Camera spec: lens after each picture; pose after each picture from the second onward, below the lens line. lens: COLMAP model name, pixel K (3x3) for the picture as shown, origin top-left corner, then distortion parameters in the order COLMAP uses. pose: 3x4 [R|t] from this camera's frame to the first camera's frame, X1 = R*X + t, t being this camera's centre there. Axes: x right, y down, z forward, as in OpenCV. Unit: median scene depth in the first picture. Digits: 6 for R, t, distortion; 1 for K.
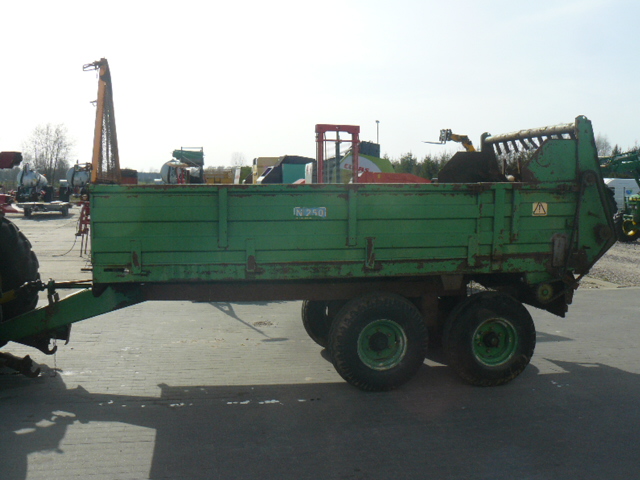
lens RADIAL K [[682.5, 0, 316.1], [0, 682.5, 216.2], [0, 0, 1]] dist [-0.164484, 0.172603]
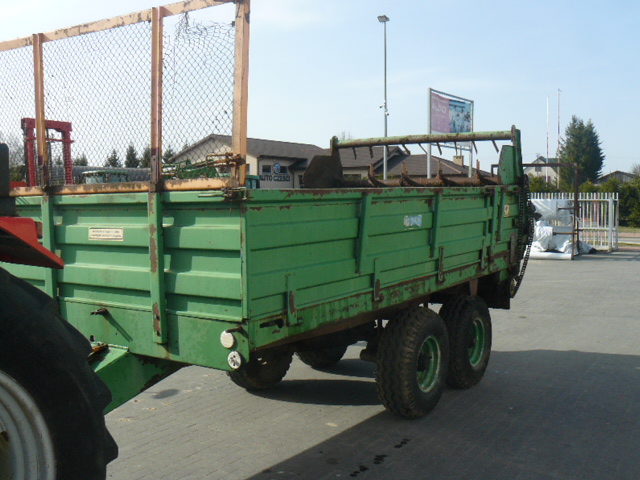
lens RADIAL K [[682.5, 0, 316.1], [0, 682.5, 216.2], [0, 0, 1]] dist [-0.164484, 0.172603]
pose [[0.697810, -0.033182, 0.715514, -0.667725], [0.044222, 0.999017, 0.003203, -0.019456], [-0.714917, 0.029406, 0.698591, 0.477942]]
